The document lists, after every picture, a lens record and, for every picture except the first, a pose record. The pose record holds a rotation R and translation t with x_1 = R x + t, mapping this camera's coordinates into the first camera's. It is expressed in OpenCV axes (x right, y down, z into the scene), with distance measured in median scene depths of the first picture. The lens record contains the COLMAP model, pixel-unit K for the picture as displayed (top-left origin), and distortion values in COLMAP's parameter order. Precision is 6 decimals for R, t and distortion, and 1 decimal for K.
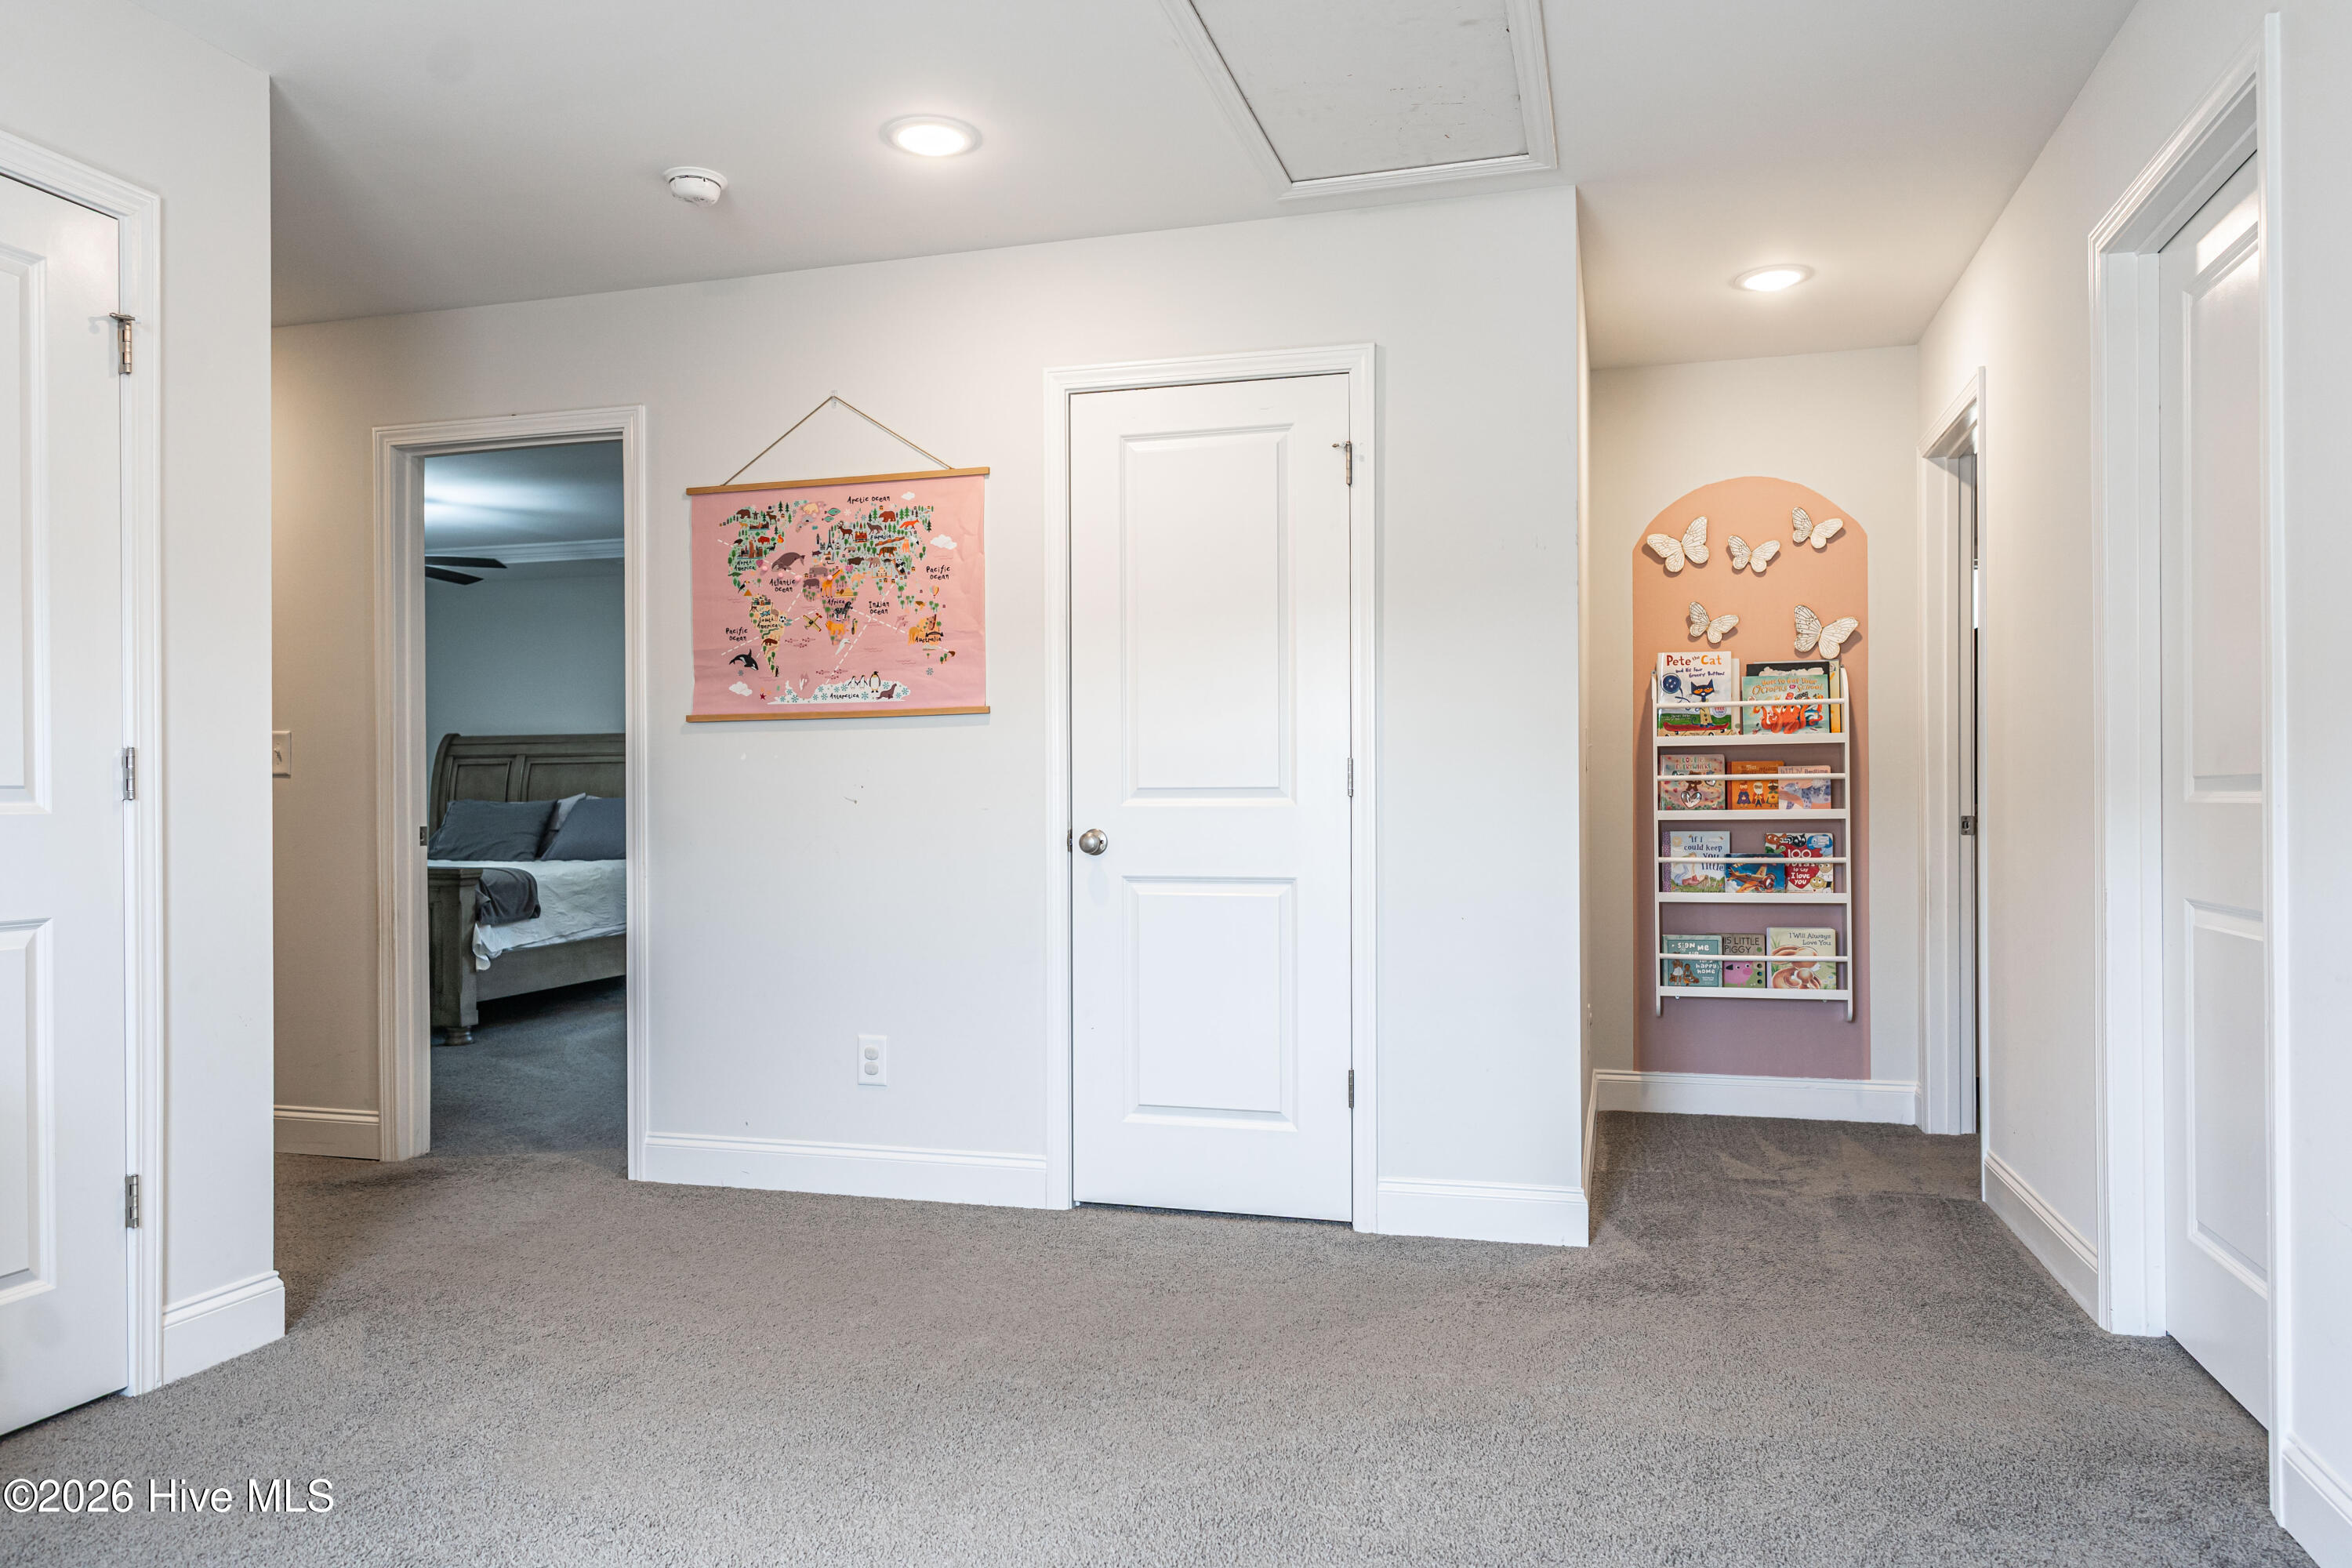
lens RADIAL K [[1593.7, 0, 1177.0], [0, 1593.7, 791.5], [0, 0, 1]] dist [-0.002777, 0.003982]
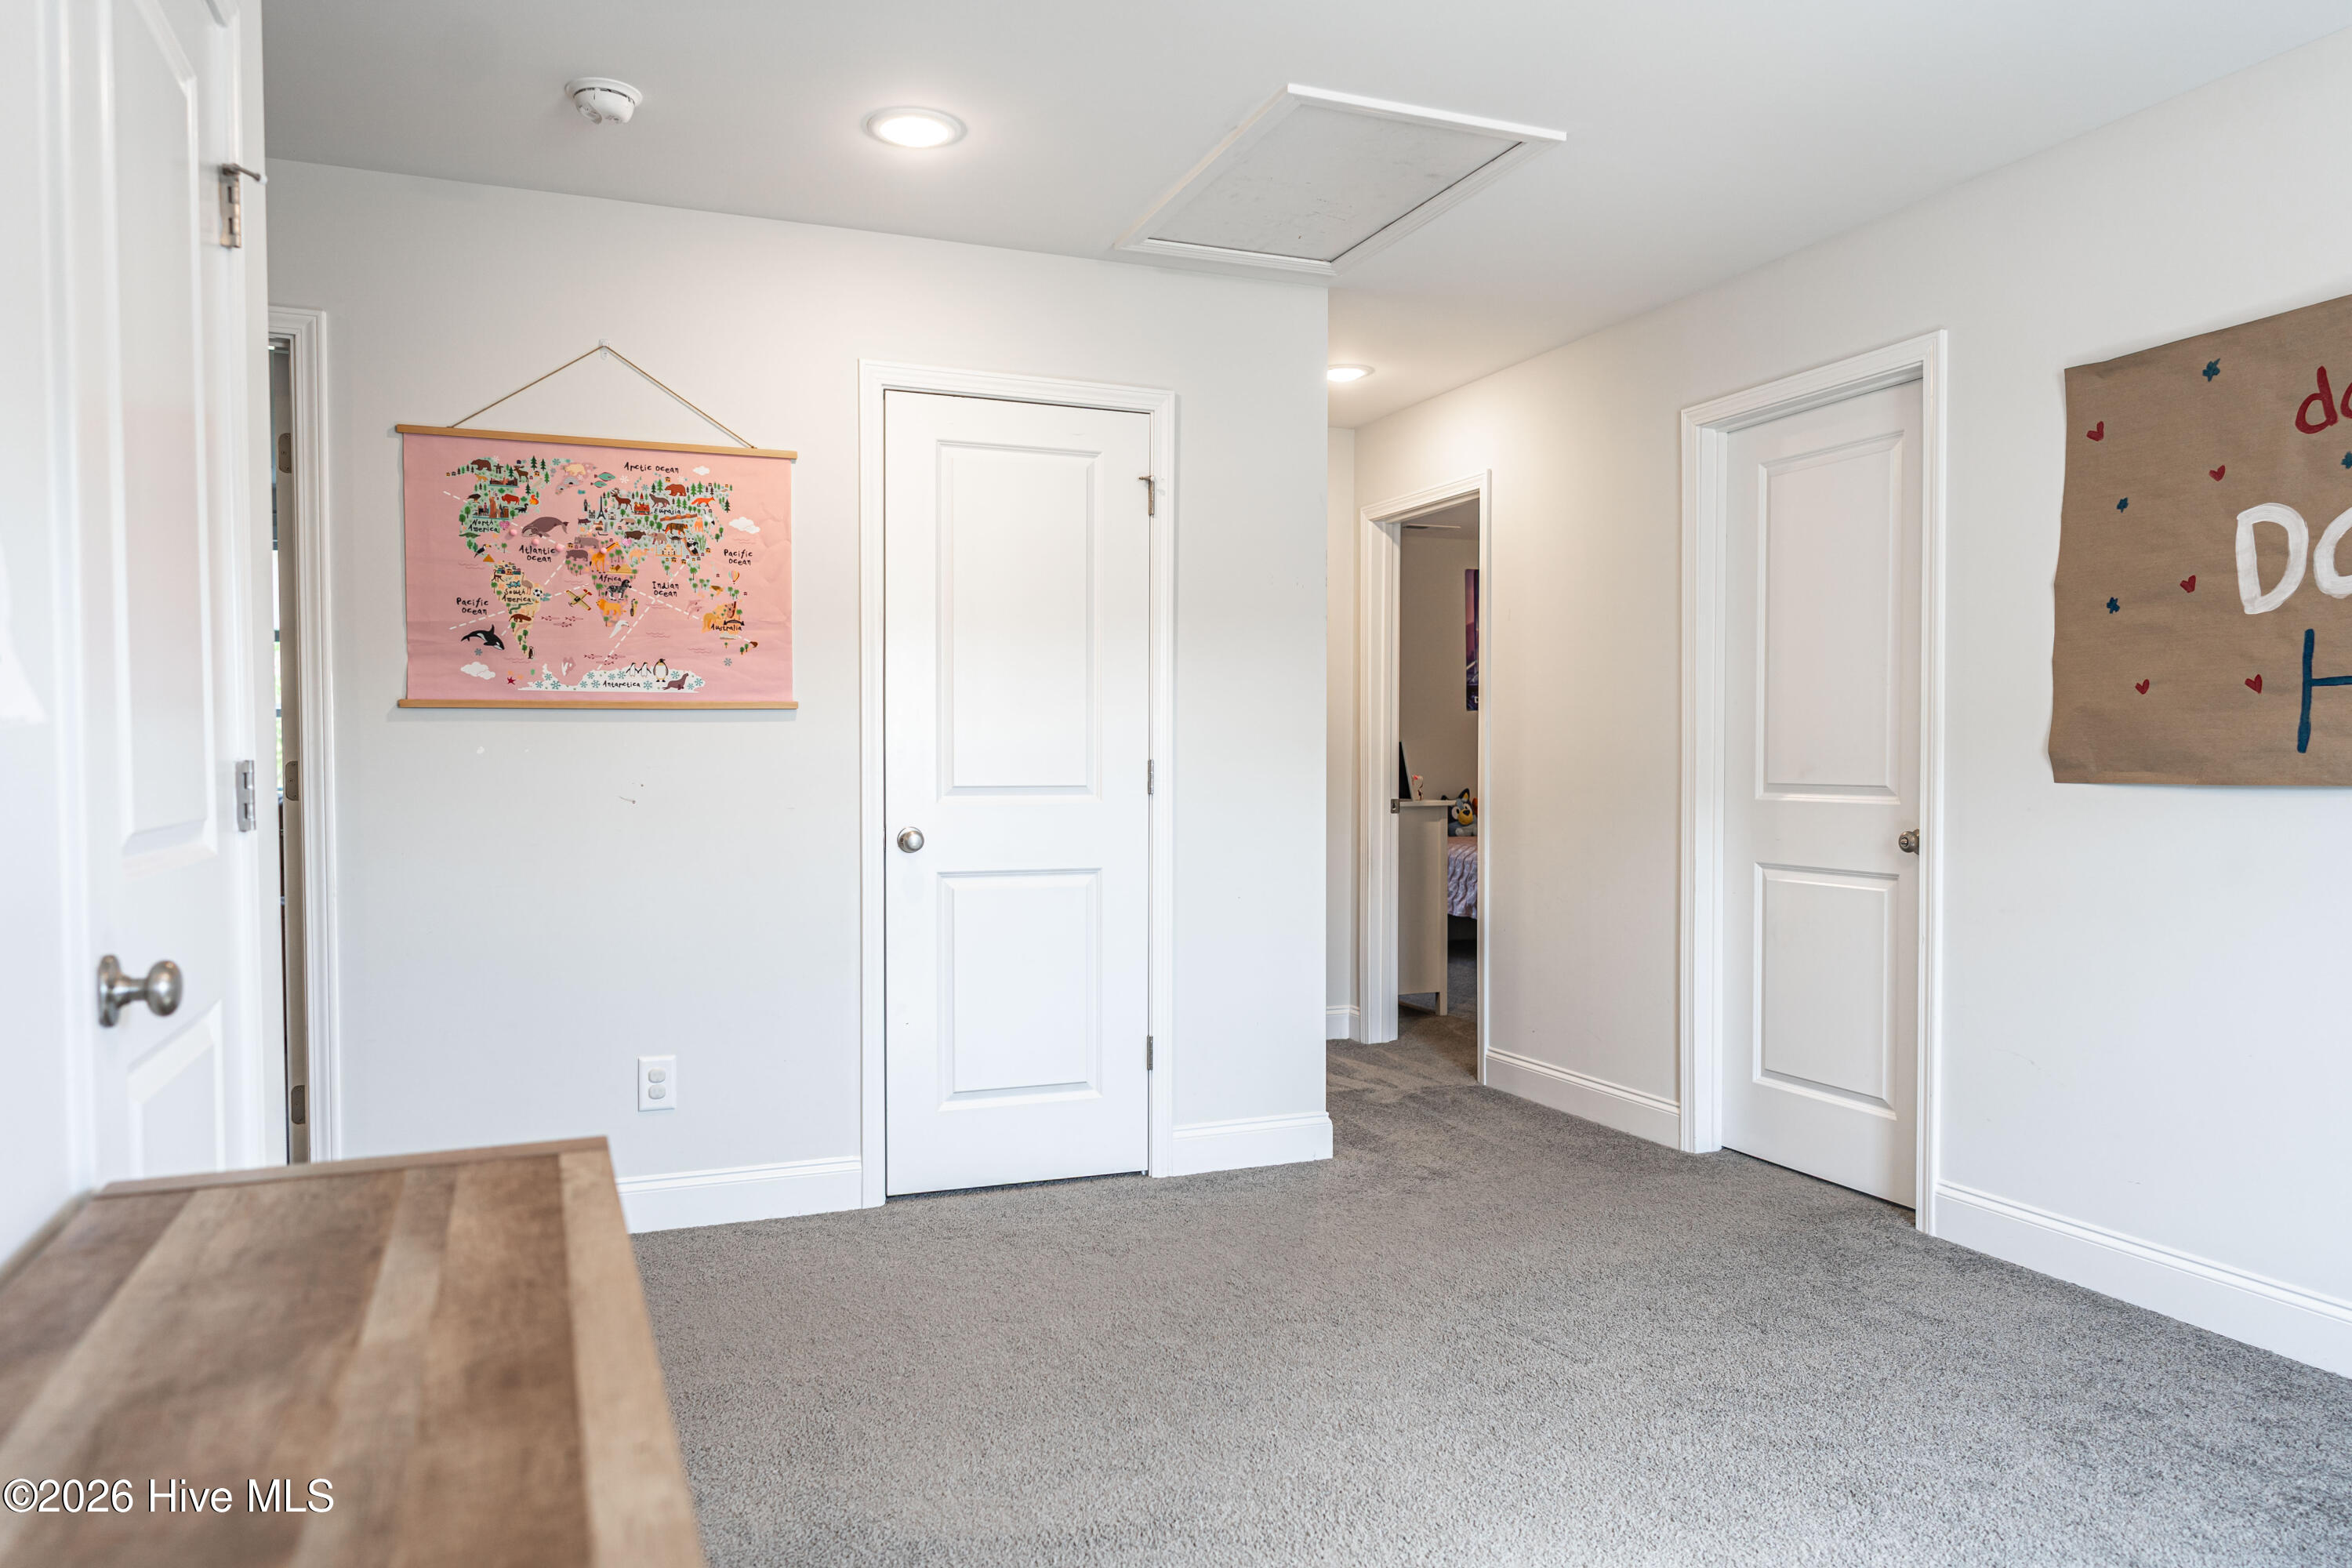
lens RADIAL K [[1574.0, 0, 1177.5], [0, 1574.0, 793.3], [0, 0, 1]] dist [-0.000511, 0.003980]
pose [[0.785625, -0.009814, 0.618625, -0.513900], [-0.006808, 0.999677, 0.024504, -0.022414], [-0.618666, -0.023462, 0.785304, 0.107151]]
